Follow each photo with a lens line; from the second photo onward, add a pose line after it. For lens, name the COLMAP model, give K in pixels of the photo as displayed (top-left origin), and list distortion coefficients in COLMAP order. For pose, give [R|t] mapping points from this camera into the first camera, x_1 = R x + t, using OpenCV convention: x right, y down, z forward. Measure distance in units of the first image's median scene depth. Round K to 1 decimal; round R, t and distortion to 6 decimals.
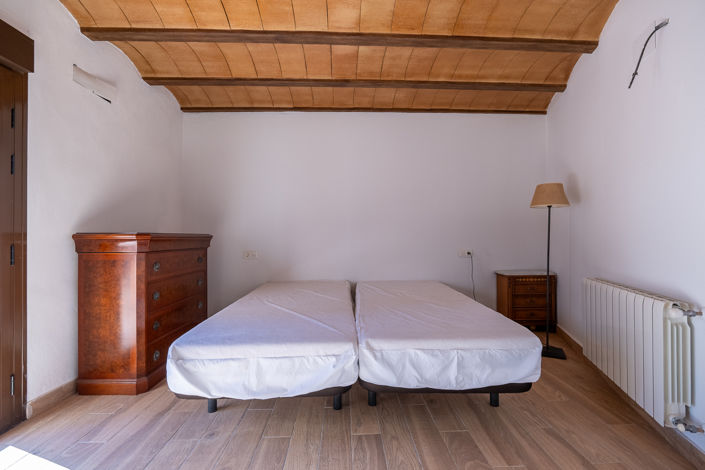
lens RADIAL K [[308.9, 0, 355.6], [0, 308.9, 234.4], [0, 0, 1]] dist [-0.009760, 0.001071]
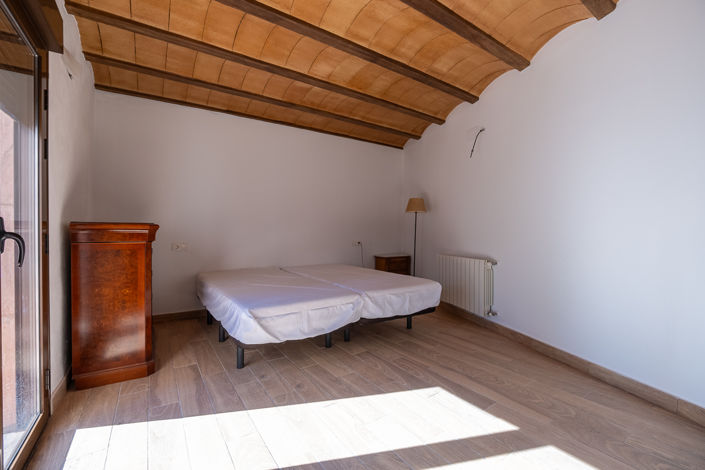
lens RADIAL K [[308.9, 0, 347.1], [0, 308.9, 235.3], [0, 0, 1]] dist [-0.009760, 0.001071]
pose [[0.852581, 0.001524, 0.522593, -0.653927], [-0.009919, 0.999863, 0.013268, 0.015375], [-0.522501, -0.016496, 0.852479, -0.243988]]
